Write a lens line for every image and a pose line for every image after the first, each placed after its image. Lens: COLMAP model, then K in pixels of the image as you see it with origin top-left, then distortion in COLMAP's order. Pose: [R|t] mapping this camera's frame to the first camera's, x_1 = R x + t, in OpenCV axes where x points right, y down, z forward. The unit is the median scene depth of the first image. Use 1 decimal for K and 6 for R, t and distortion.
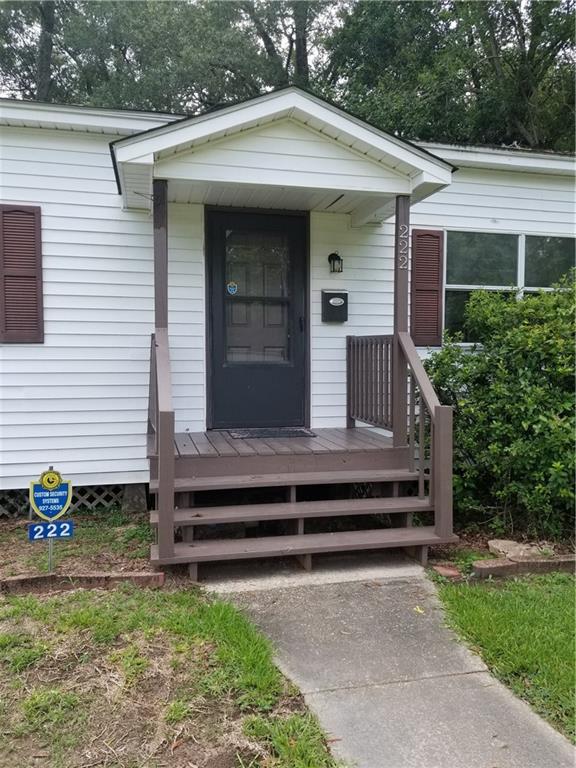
lens RADIAL K [[610.0, 0, 288.0], [0, 610.0, 384.0], [0, 0, 1]] dist [0.042051, -0.005331]
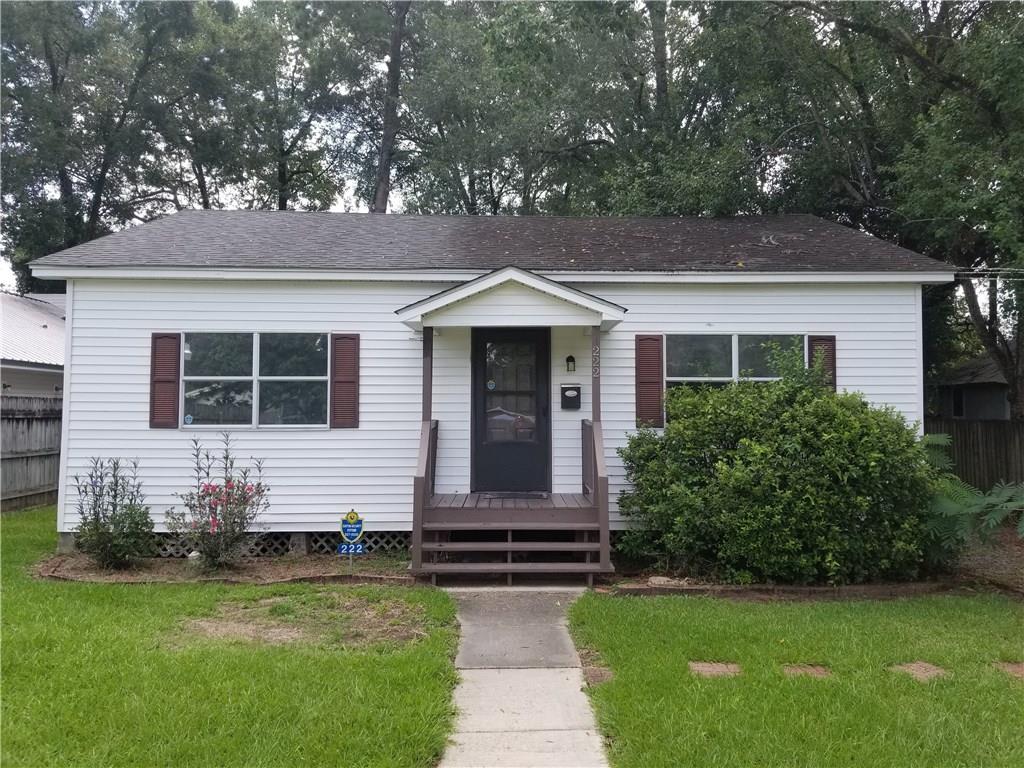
lens RADIAL K [[780.7, 0, 511.6], [0, 780.7, 354.8], [0, 0, 1]] dist [0.110631, -0.000645]
pose [[0.974960, -0.016875, -0.221740, 0.339837], [-0.008720, 0.993448, -0.113948, -0.027807], [0.222210, 0.113028, 0.968425, -0.673654]]
